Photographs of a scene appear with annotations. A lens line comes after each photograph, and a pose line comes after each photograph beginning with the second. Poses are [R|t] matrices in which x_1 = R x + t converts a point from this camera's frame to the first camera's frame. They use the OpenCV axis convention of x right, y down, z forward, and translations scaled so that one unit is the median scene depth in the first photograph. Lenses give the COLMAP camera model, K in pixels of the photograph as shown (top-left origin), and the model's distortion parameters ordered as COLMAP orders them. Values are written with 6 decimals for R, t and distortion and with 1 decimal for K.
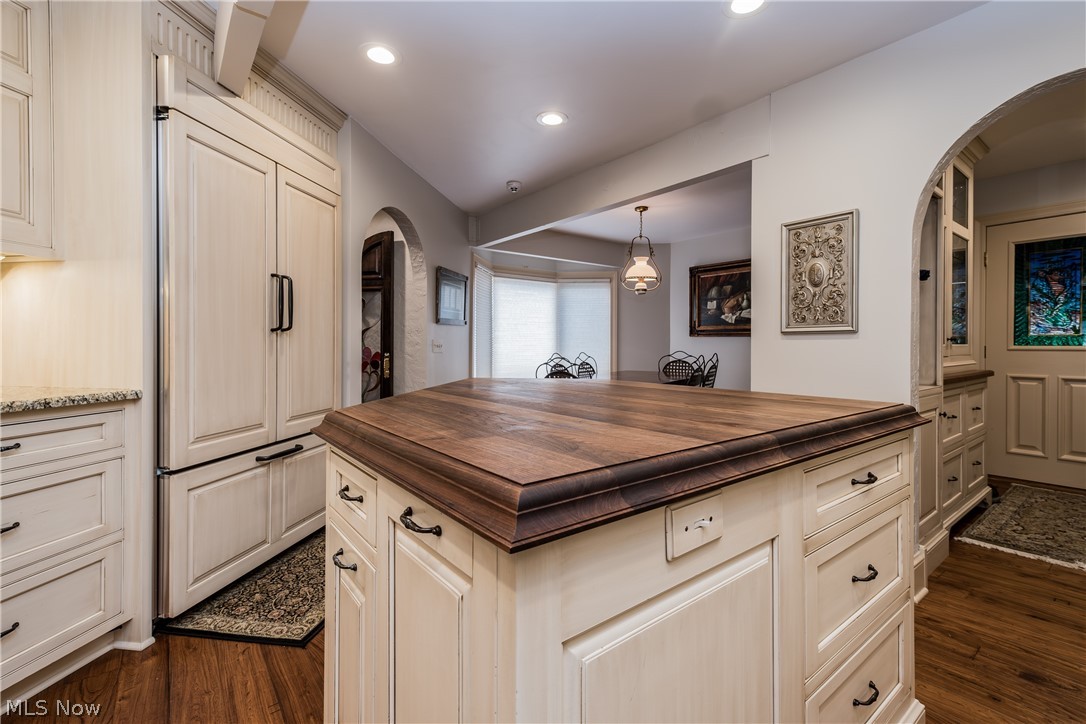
lens RADIAL K [[477.4, 0, 538.1], [0, 477.4, 346.6], [0, 0, 1]] dist [0.020332, -0.005361]
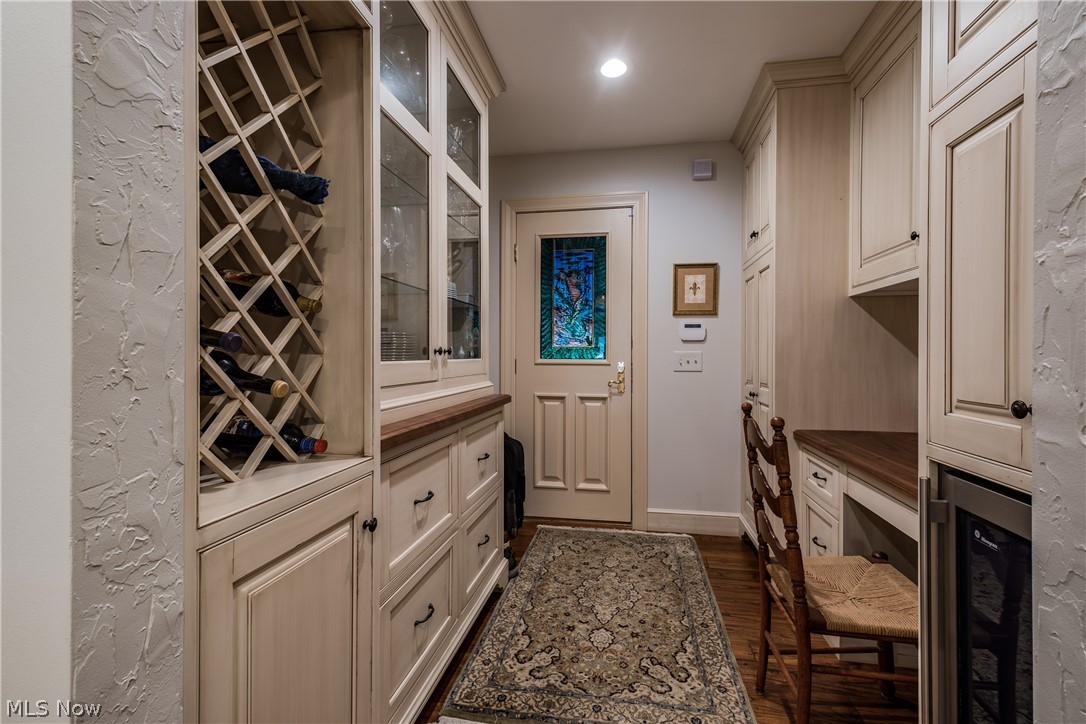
lens RADIAL K [[477.4, 0, 542.5], [0, 477.4, 359.1], [0, 0, 1]] dist [0.020332, -0.005361]
pose [[0.751276, -0.006092, 0.659960, 0.449581], [0.001805, 0.999973, 0.007176, -0.007821], [-0.659986, -0.004200, 0.751266, 0.384785]]
